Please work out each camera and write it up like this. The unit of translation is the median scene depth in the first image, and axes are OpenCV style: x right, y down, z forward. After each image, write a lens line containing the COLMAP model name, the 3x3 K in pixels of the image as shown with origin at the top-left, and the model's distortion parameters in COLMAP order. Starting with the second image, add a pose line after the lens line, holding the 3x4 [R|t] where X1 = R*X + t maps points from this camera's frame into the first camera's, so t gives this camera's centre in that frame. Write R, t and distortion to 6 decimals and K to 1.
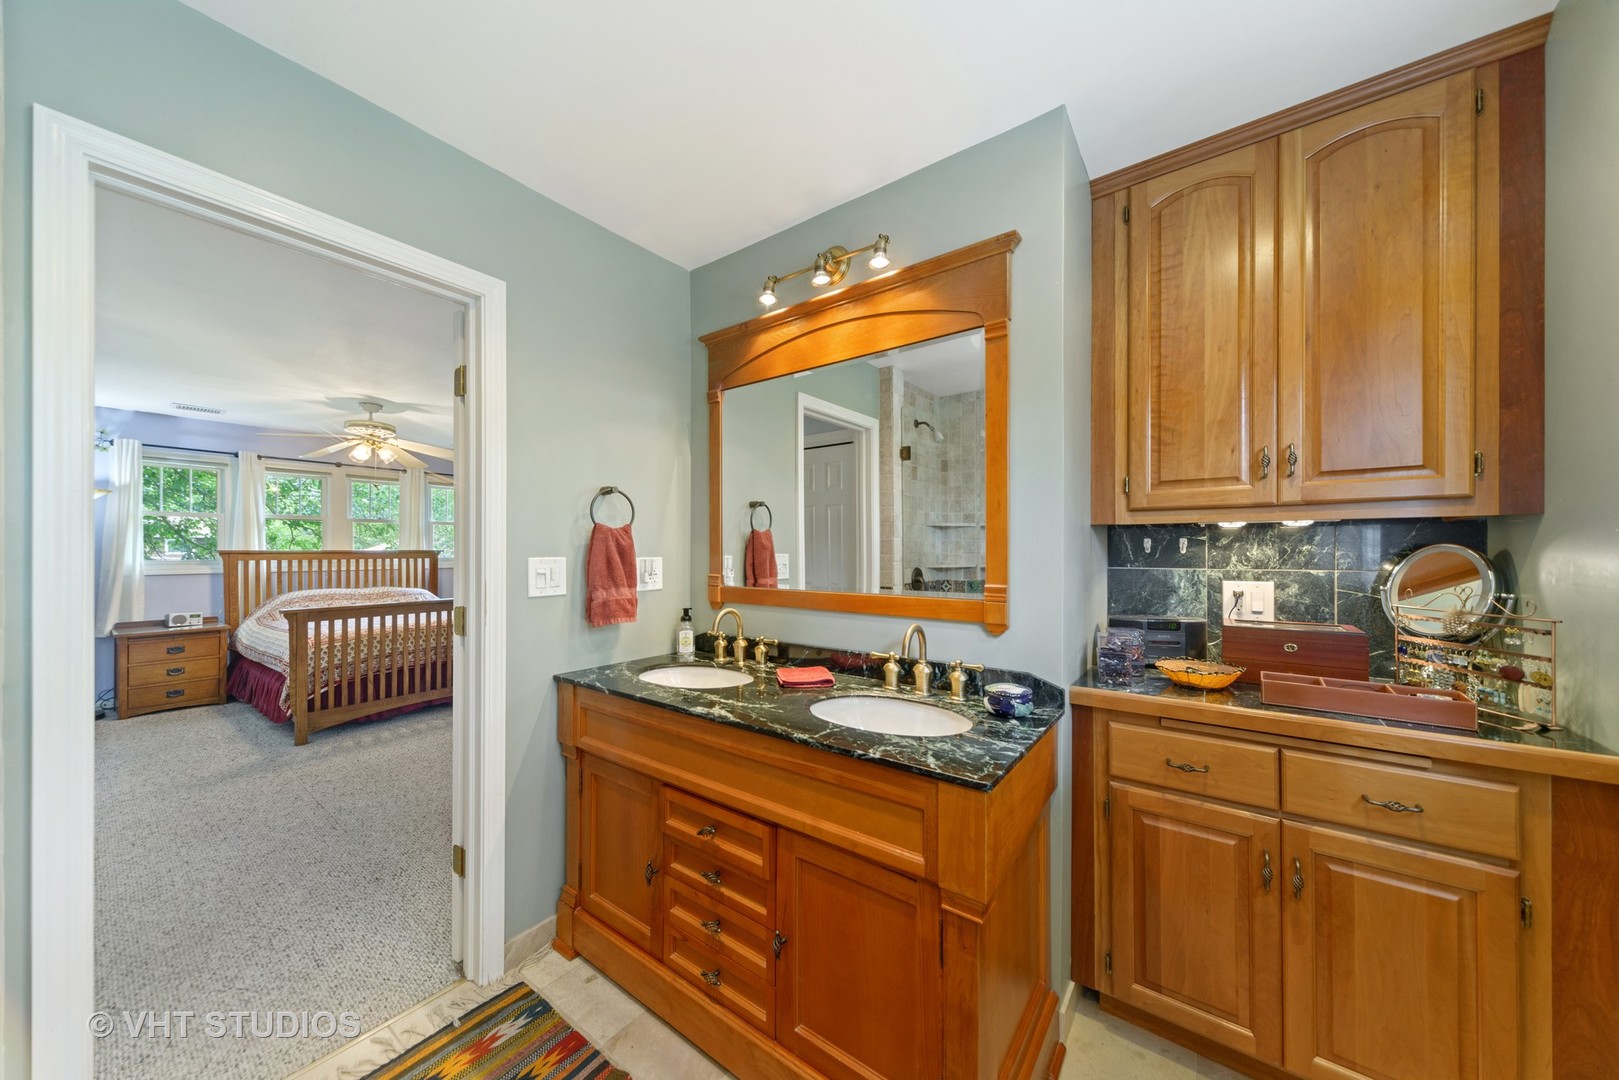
lens RADIAL K [[557.8, 0, 809.1], [0, 557.8, 547.3], [0, 0, 1]] dist [-0.000362, -0.000009]
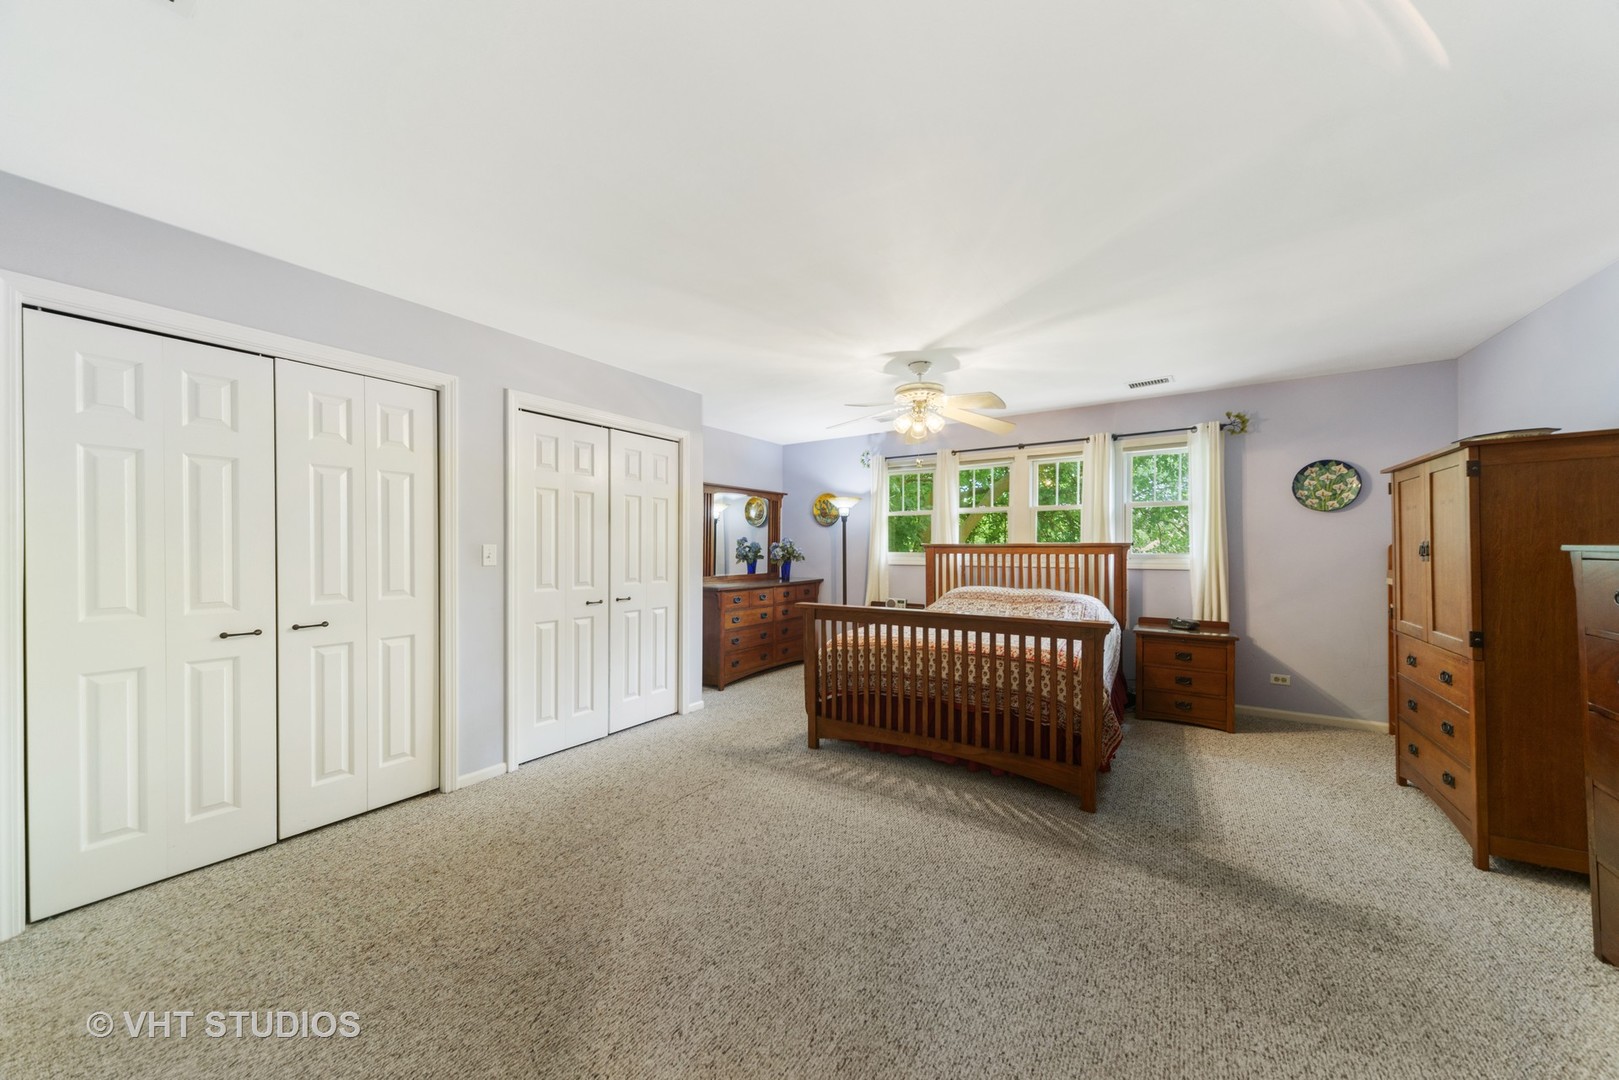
lens RADIAL K [[557.8, 0, 807.8], [0, 557.8, 549.7], [0, 0, 1]] dist [-0.000362, -0.000009]
pose [[0.030848, 0.002783, -0.999520, 0.028156], [0.006638, 0.999974, 0.002989, 0.012806], [0.999502, -0.006727, 0.030828, 0.810237]]
